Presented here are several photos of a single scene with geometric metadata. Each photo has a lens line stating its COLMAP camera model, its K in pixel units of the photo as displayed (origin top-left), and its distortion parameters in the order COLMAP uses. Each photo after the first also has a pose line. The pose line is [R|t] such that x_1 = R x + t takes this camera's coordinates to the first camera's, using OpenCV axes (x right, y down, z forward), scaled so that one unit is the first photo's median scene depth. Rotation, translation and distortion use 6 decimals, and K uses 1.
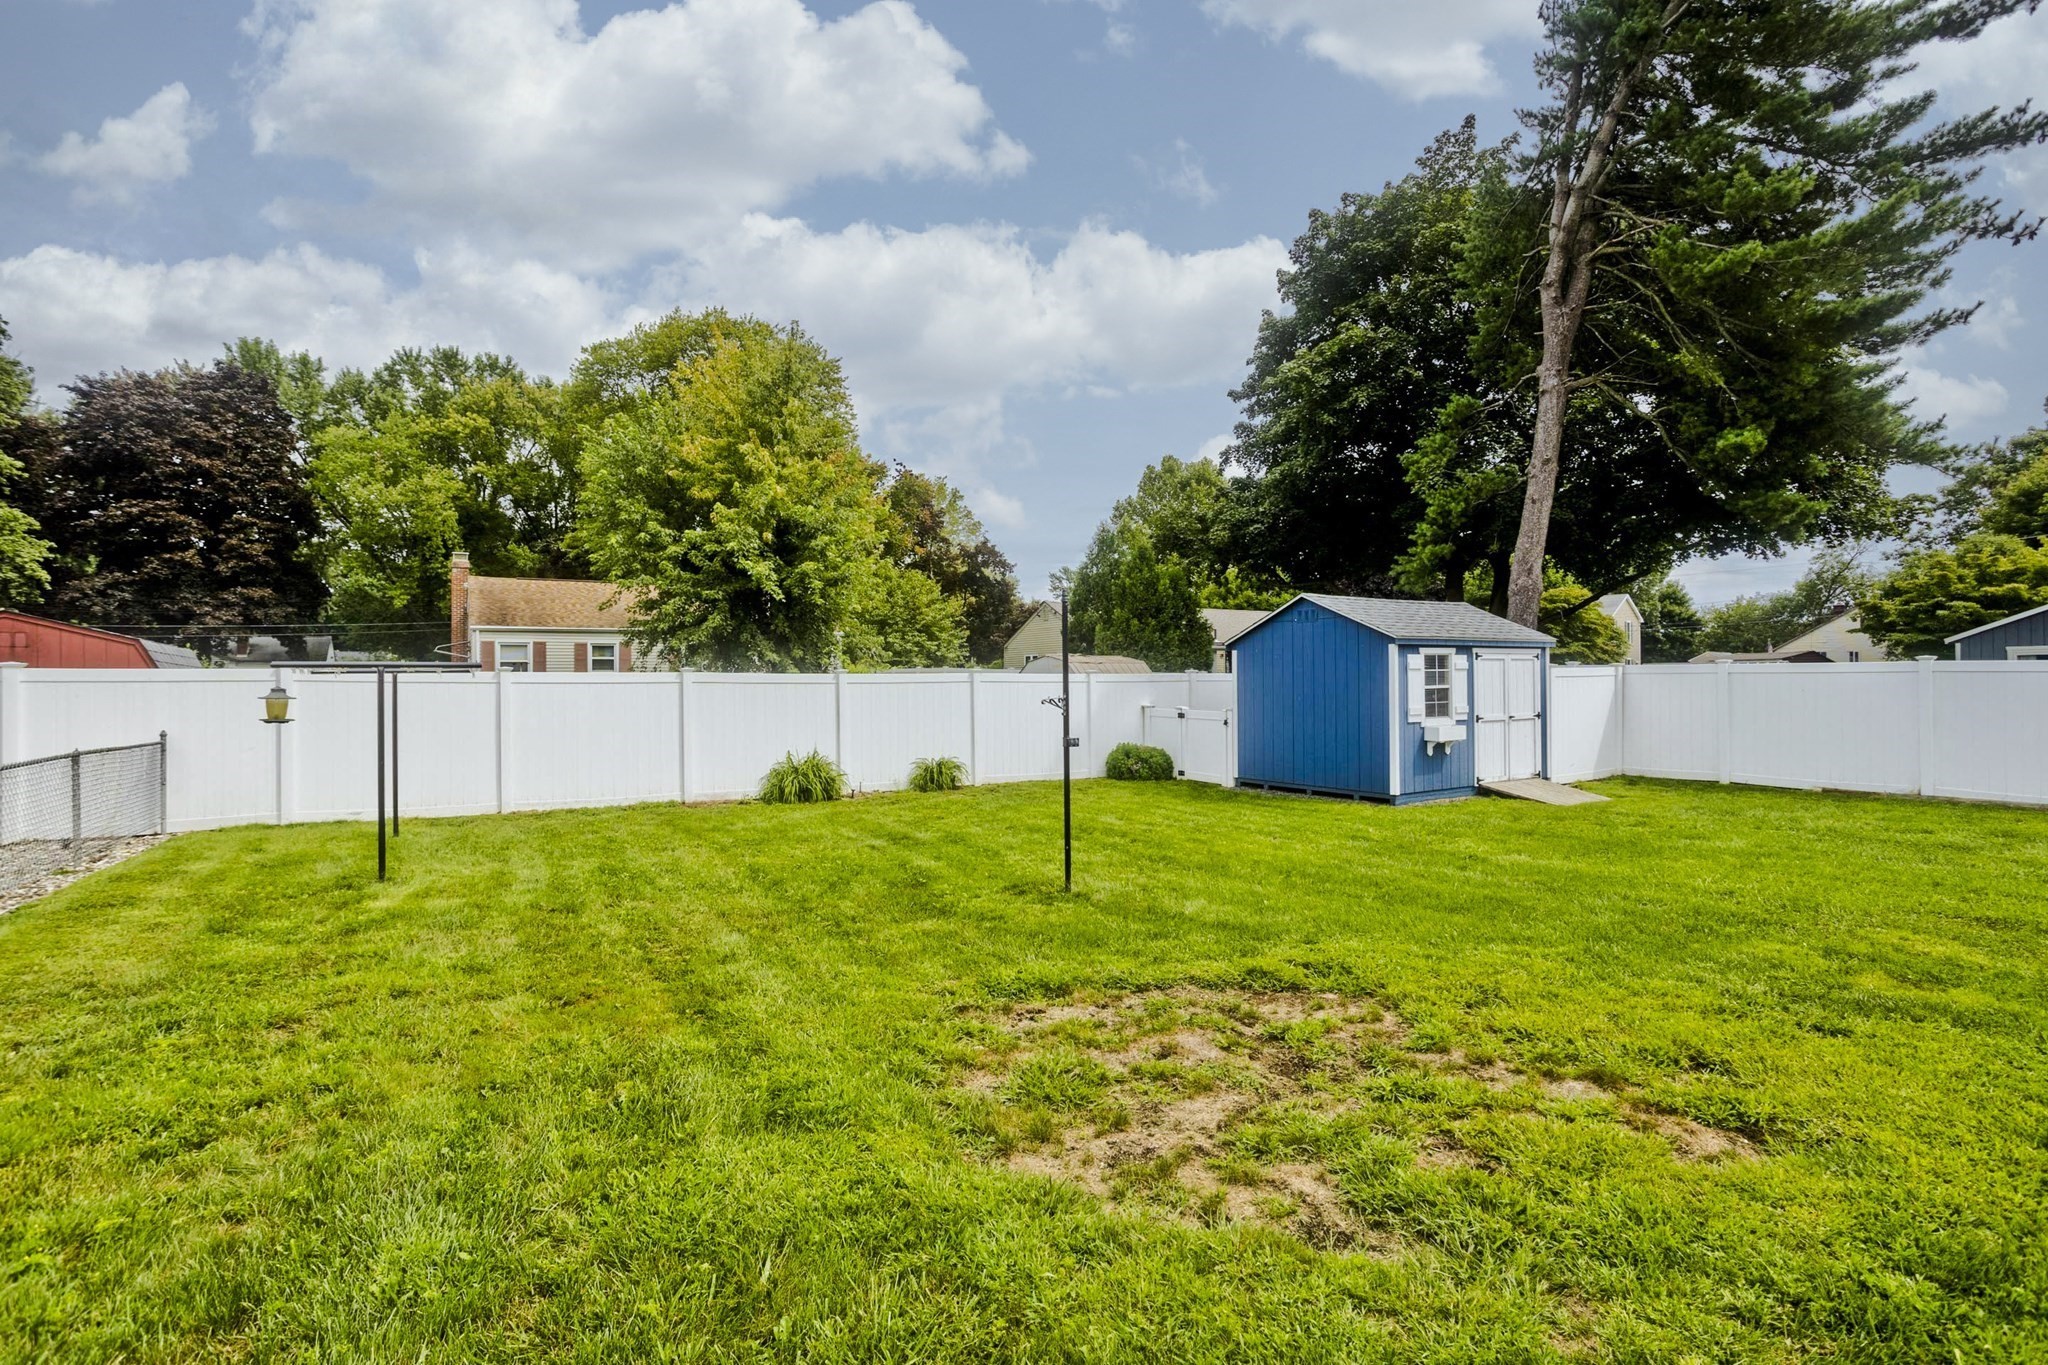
lens RADIAL K [[975.3, 0, 1024.0], [0, 975.3, 682.5], [0, 0, 1]] dist [-0.047648, 0.021781]
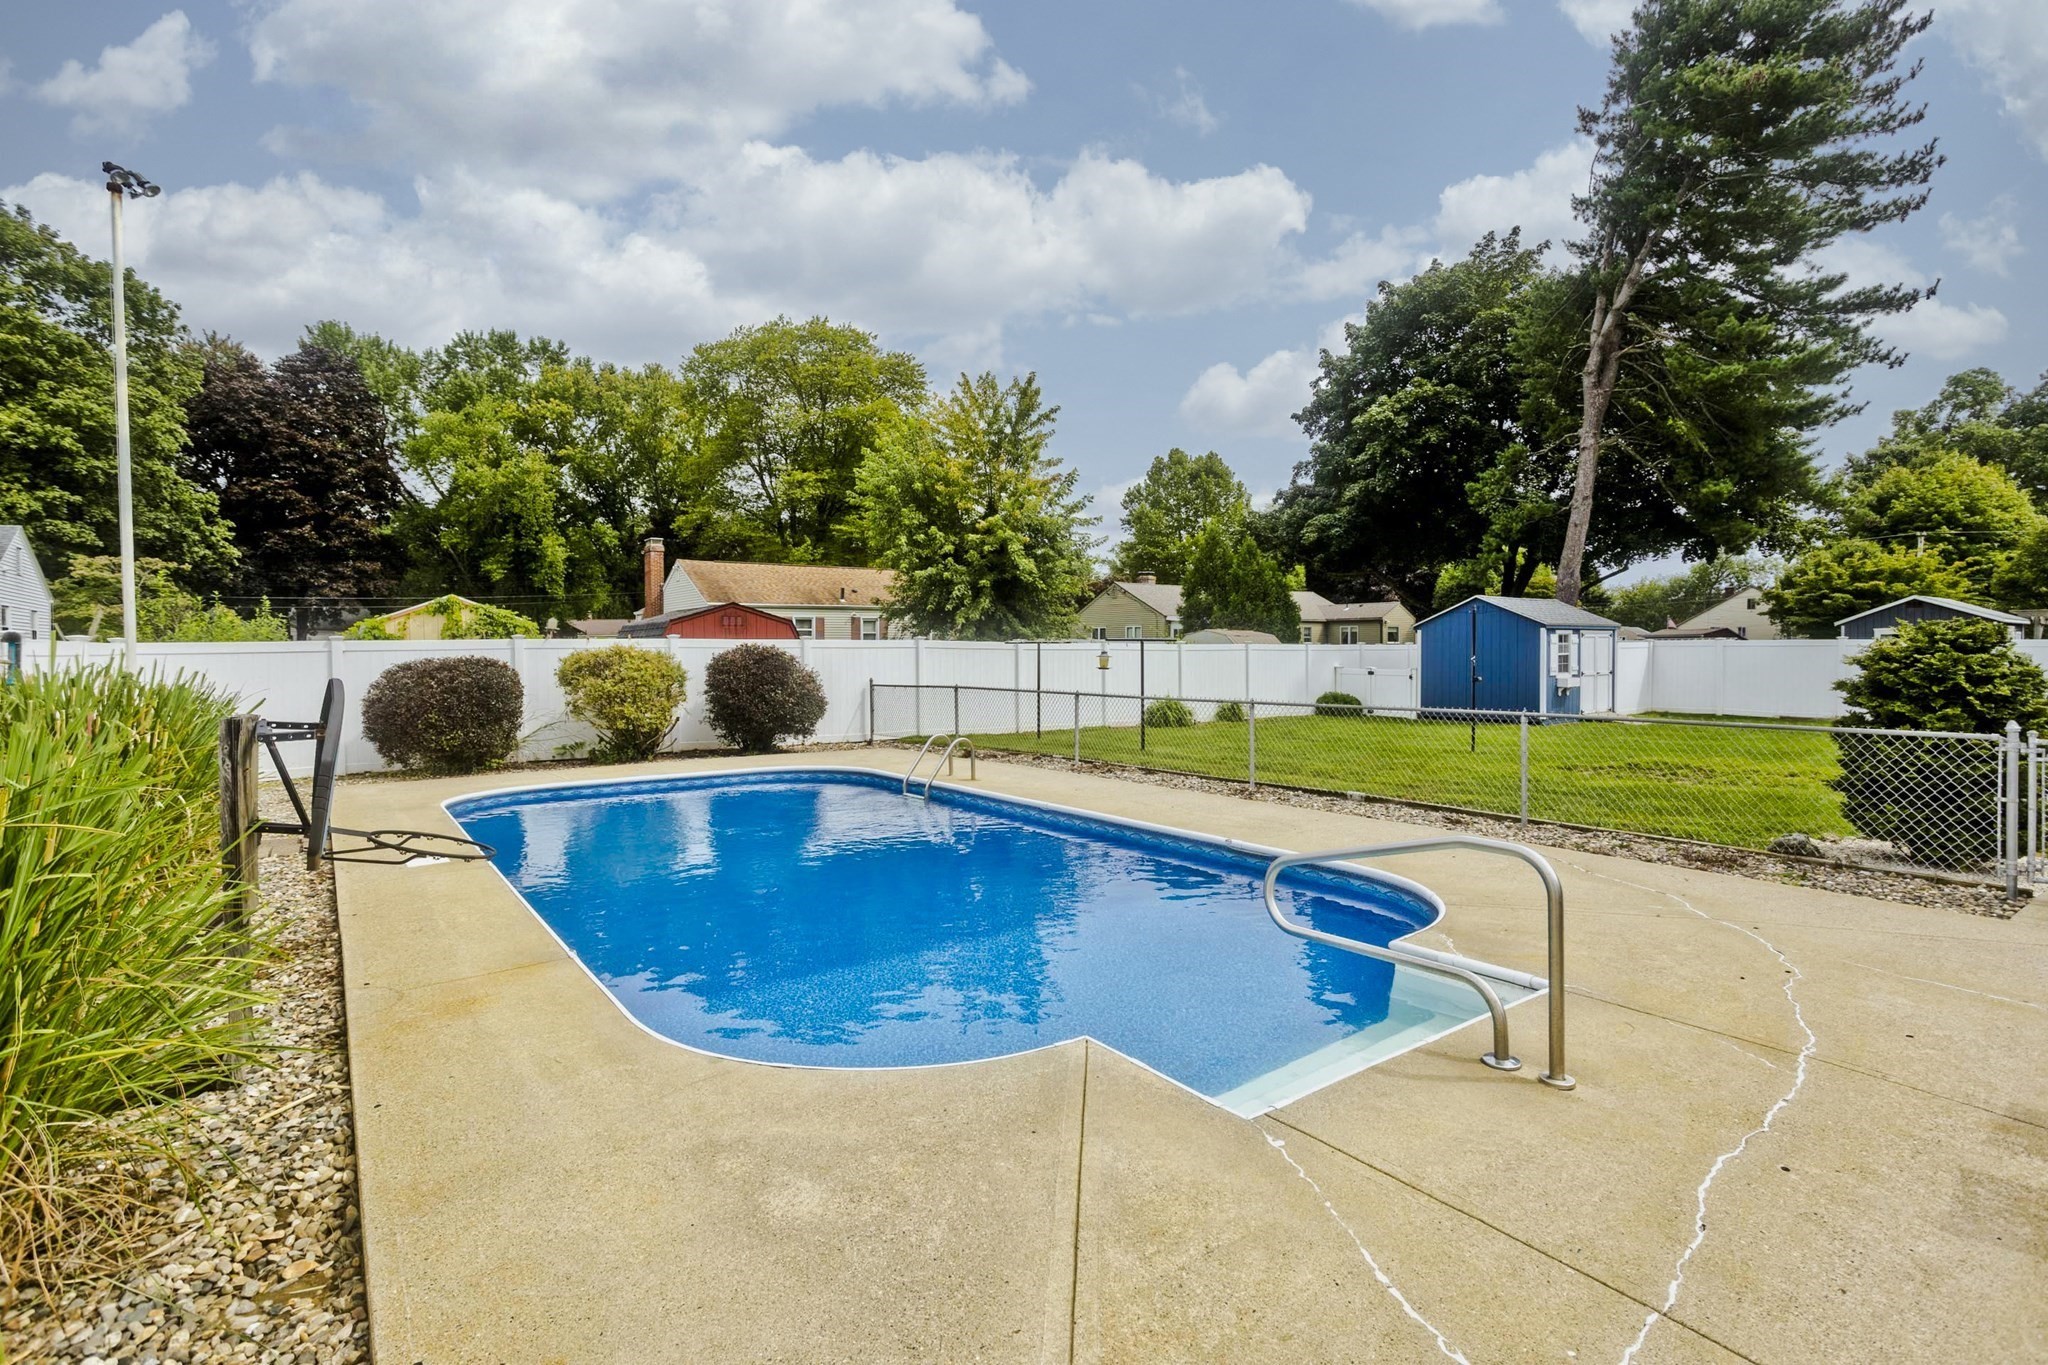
lens RADIAL K [[975.3, 0, 1024.0], [0, 975.3, 682.5], [0, 0, 1]] dist [-0.047648, 0.021781]
pose [[0.996030, -0.000324, 0.089022, -0.419002], [-0.002488, 0.999501, 0.031477, 0.002558], [-0.088988, -0.031574, 0.995532, -0.360565]]
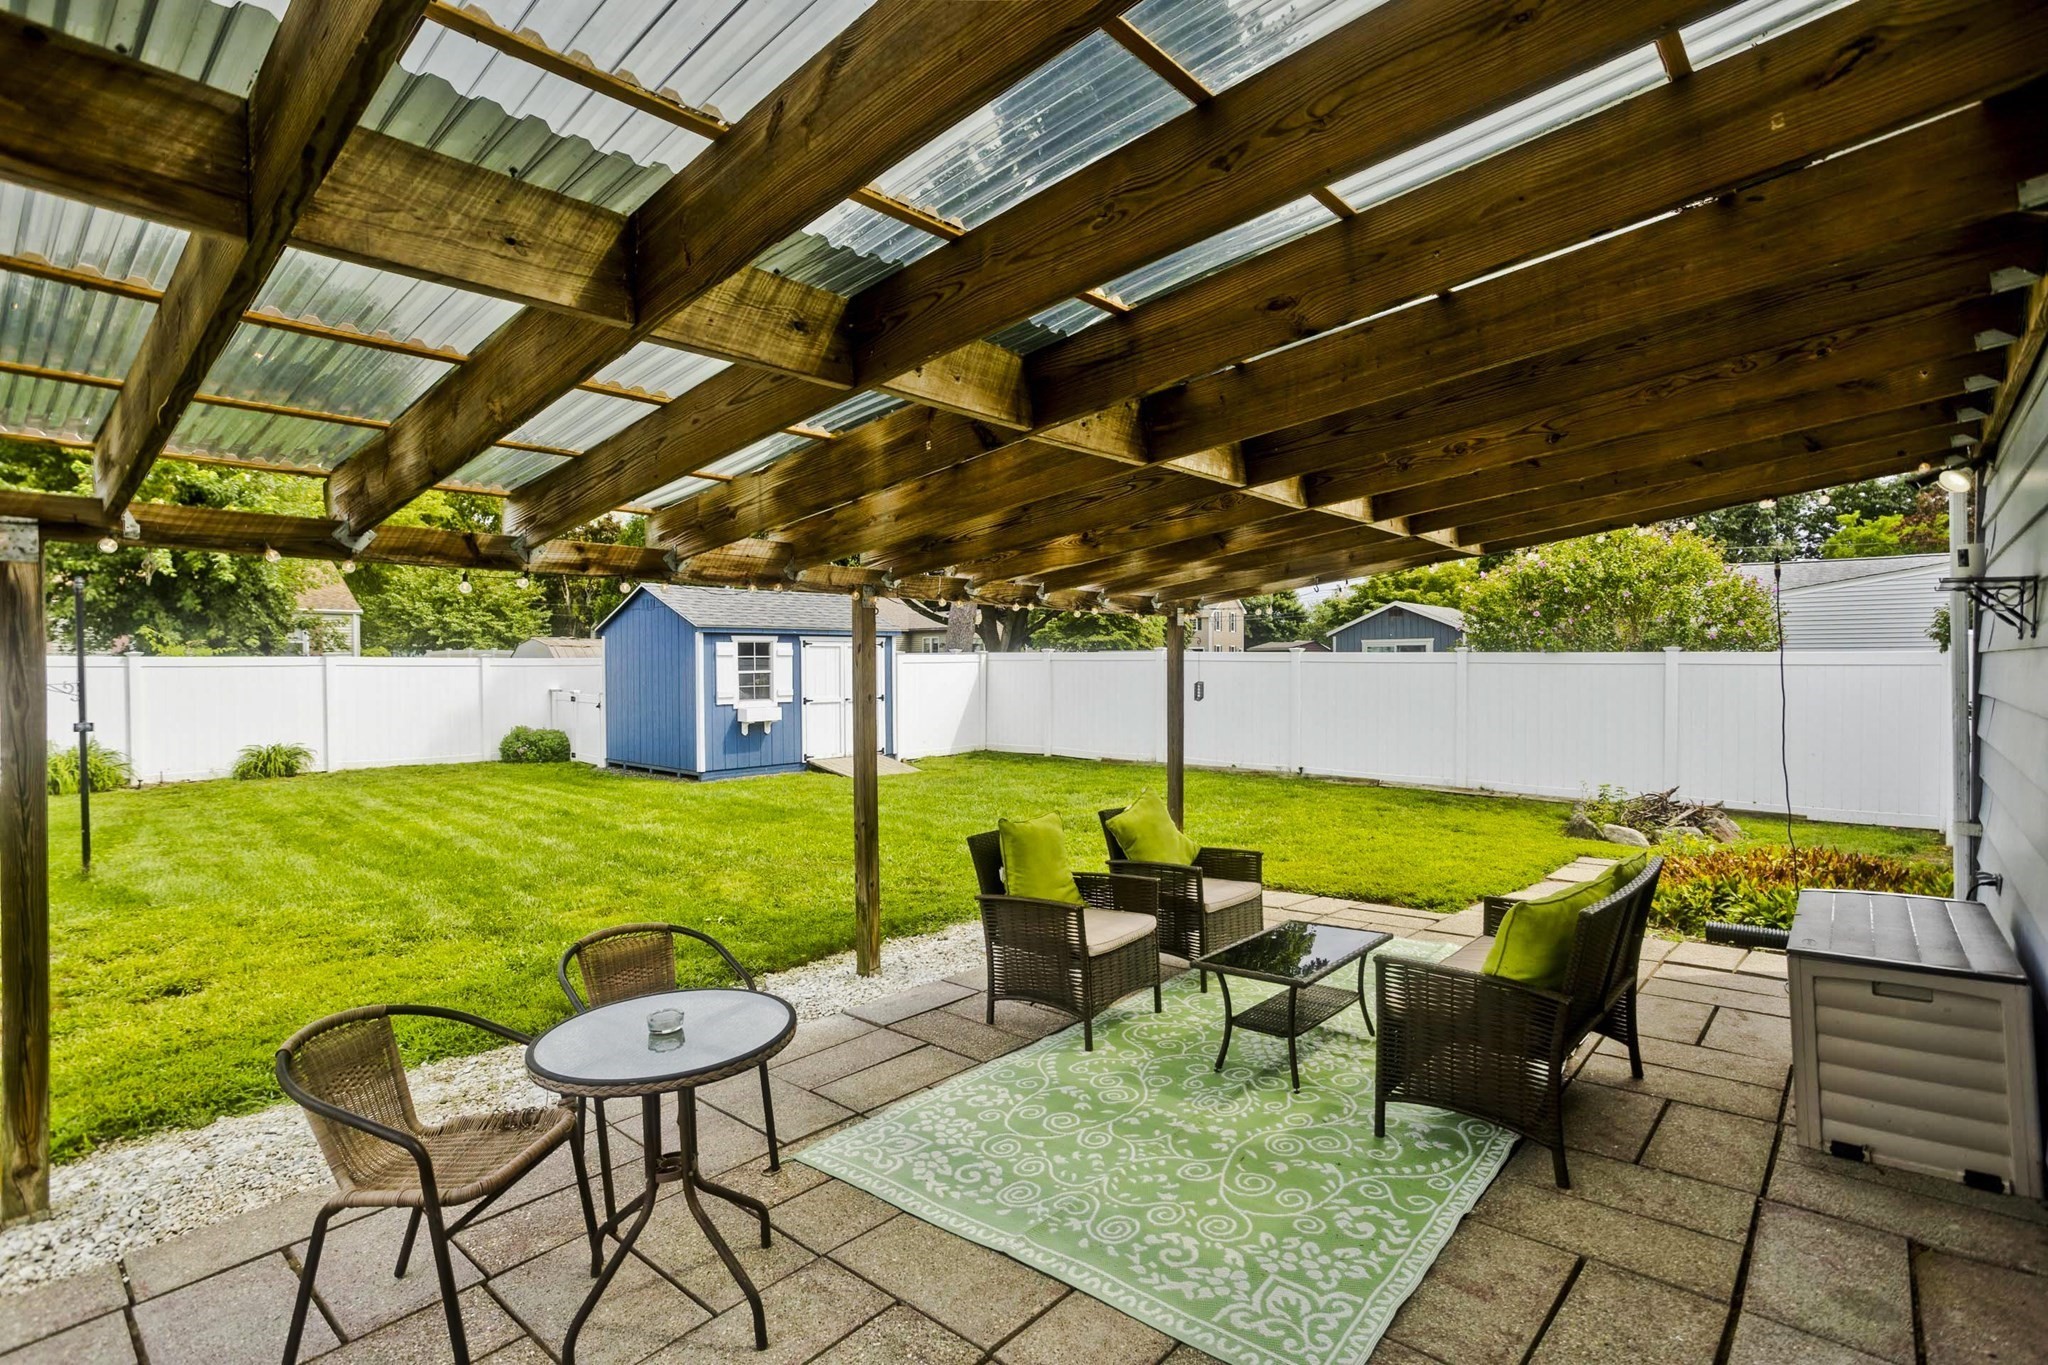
lens RADIAL K [[975.3, 0, 1024.0], [0, 975.3, 682.5], [0, 0, 1]] dist [-0.047648, 0.021781]
pose [[0.957383, -0.000778, 0.288820, 0.269902], [-0.004265, 0.999849, 0.016831, -0.002241], [-0.288790, -0.017346, 0.957235, -0.089911]]
